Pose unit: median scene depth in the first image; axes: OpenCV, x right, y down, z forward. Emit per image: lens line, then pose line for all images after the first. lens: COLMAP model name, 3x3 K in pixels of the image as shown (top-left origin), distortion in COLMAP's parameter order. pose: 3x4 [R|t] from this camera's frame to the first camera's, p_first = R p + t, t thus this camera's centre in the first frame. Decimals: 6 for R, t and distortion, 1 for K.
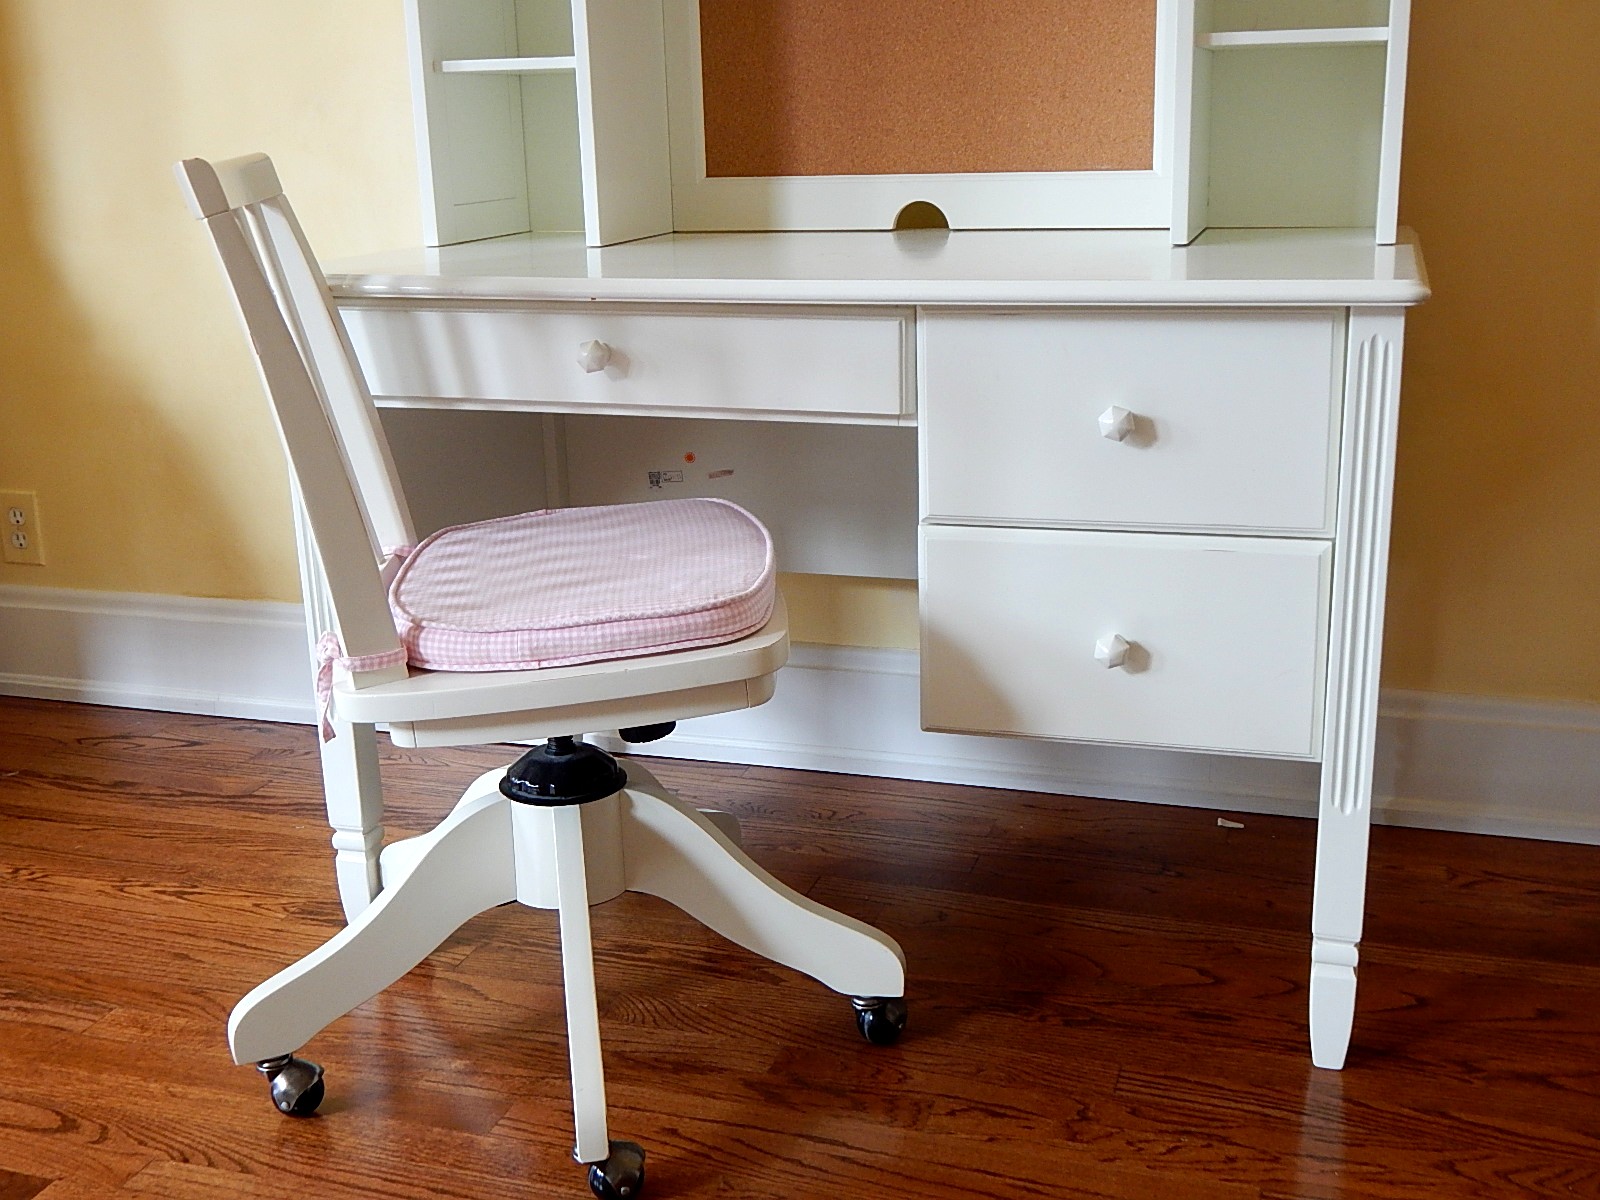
lens RADIAL K [[1766.4, 0, 800.1], [0, 1766.4, 587.3], [0, 0, 1]] dist [0.006733, 0.000000]
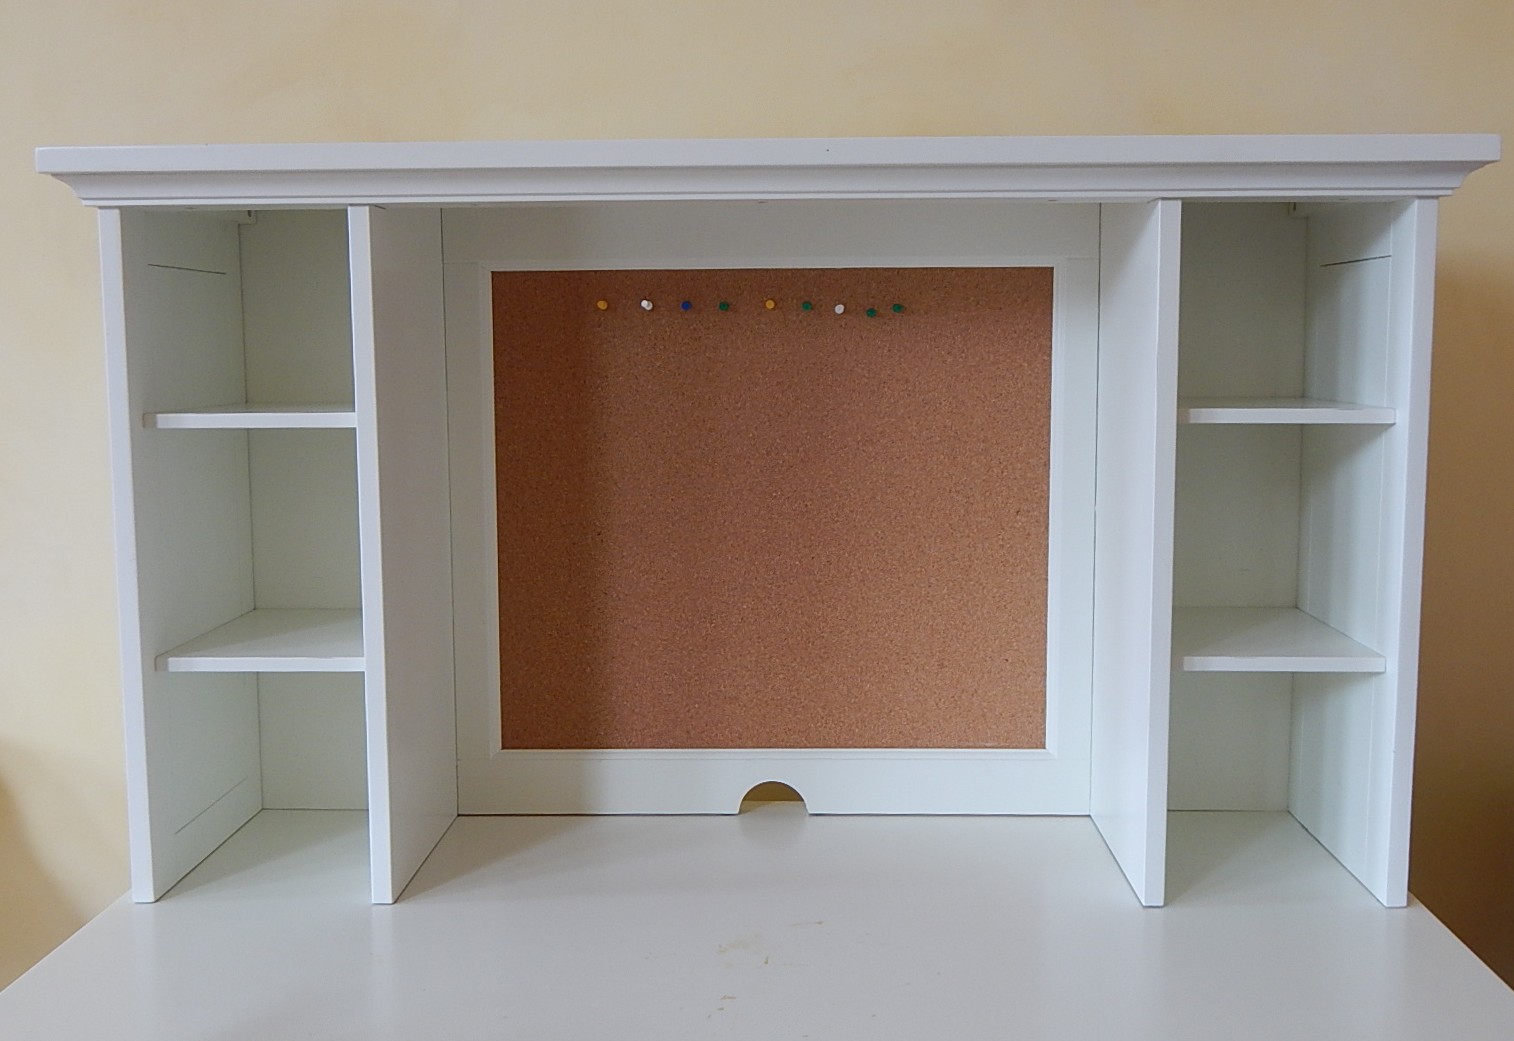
lens RADIAL K [[1433.4, 0, 788.6], [0, 1433.4, 490.6], [0, 0, 1]] dist [-0.032498, 0.000000]
pose [[0.962318, -0.002201, 0.271917, -0.137523], [0.050715, 0.983875, -0.171518, -0.301552], [-0.267155, 0.178845, 0.946912, 0.423770]]
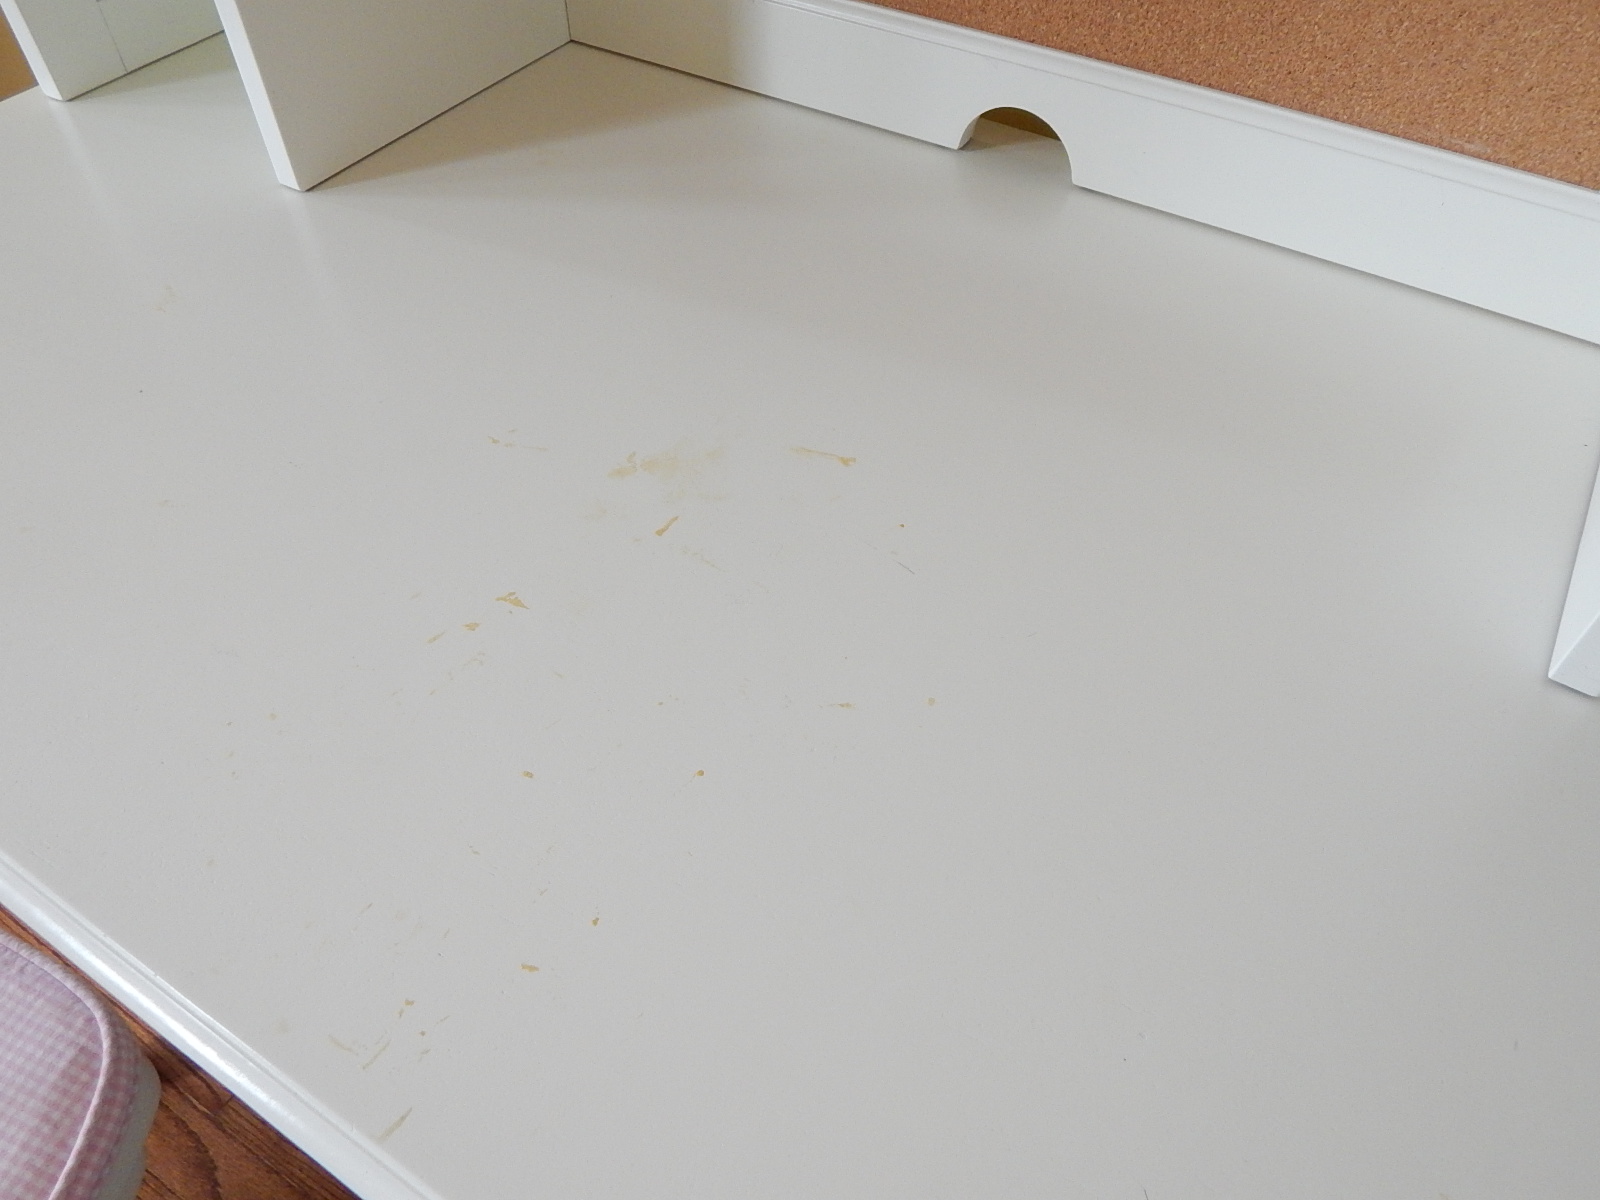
lens RADIAL K [[1163.1, 0, 794.0], [0, 1163.1, 596.7], [0, 0, 1]] dist [-0.004672, 0.000797]
pose [[0.957327, 0.234225, -0.169303, 0.116059], [-0.101518, 0.821013, 0.561811, -0.352610], [0.270590, -0.520649, 0.809756, 0.857804]]
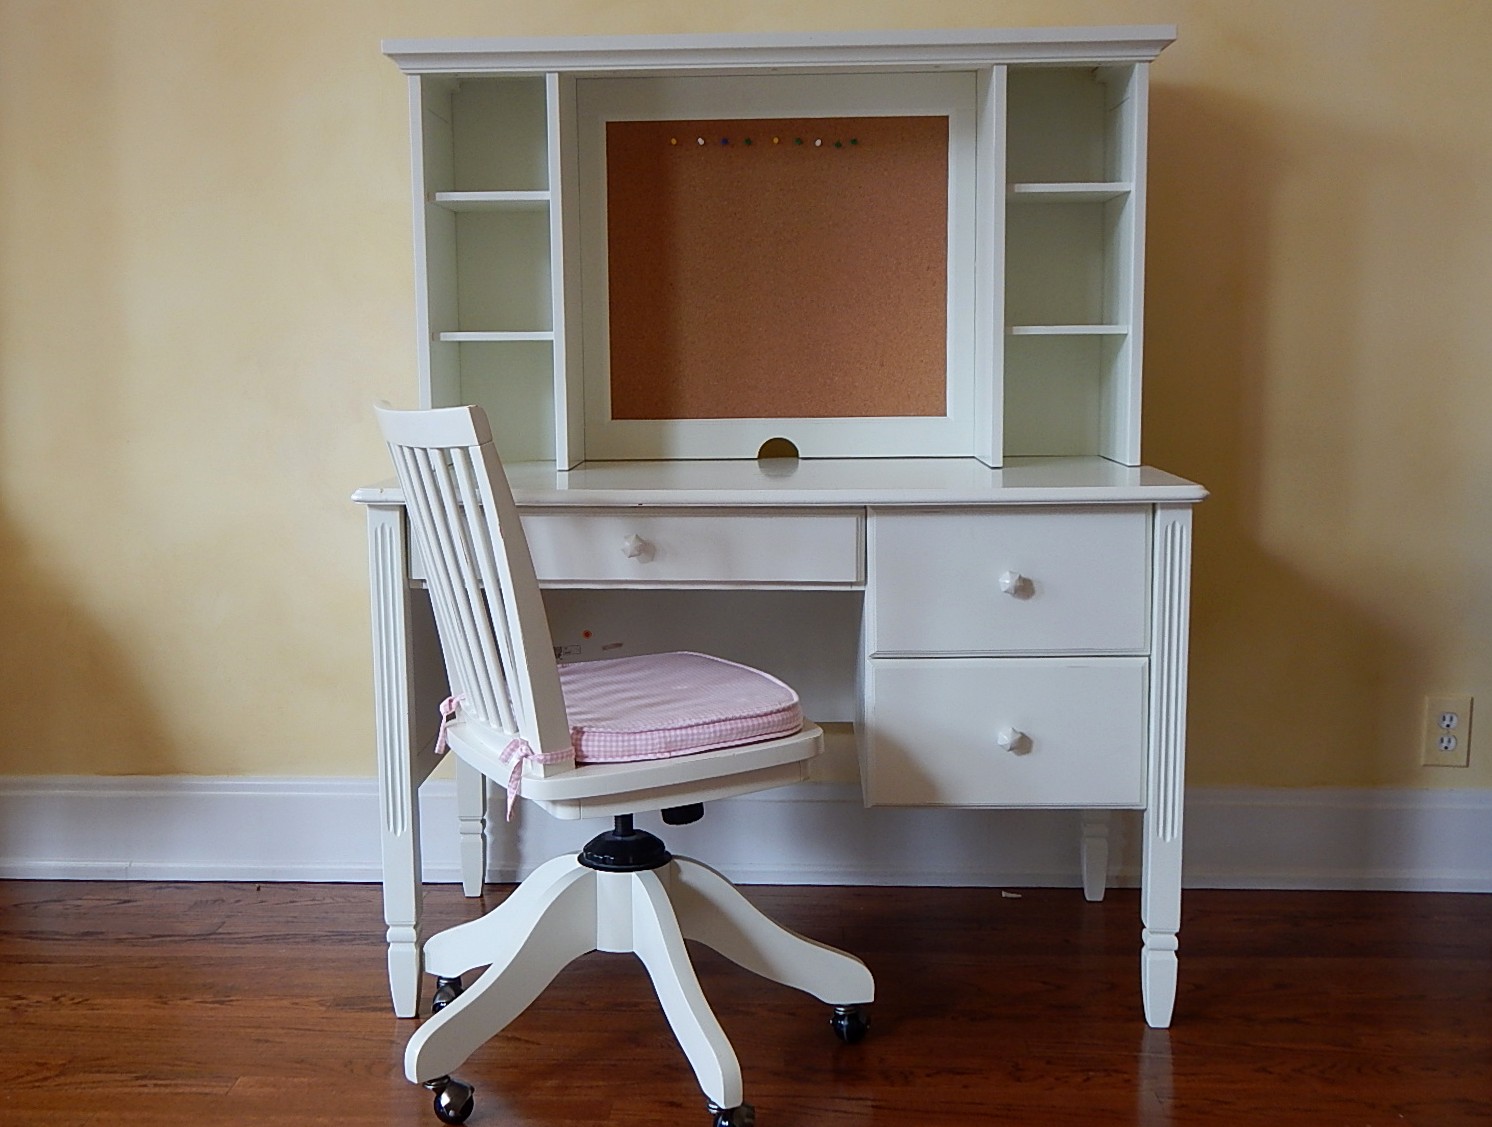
lens RADIAL K [[1700.9, 0, 741.2], [0, 1700.9, 562.3], [0, 0, 1]] dist [0.008808, 0.000000]
pose [[0.968184, -0.015597, 0.249752, -0.365918], [0.051520, 0.989098, -0.137952, 0.070225], [-0.244878, 0.146430, 0.958433, -0.295794]]
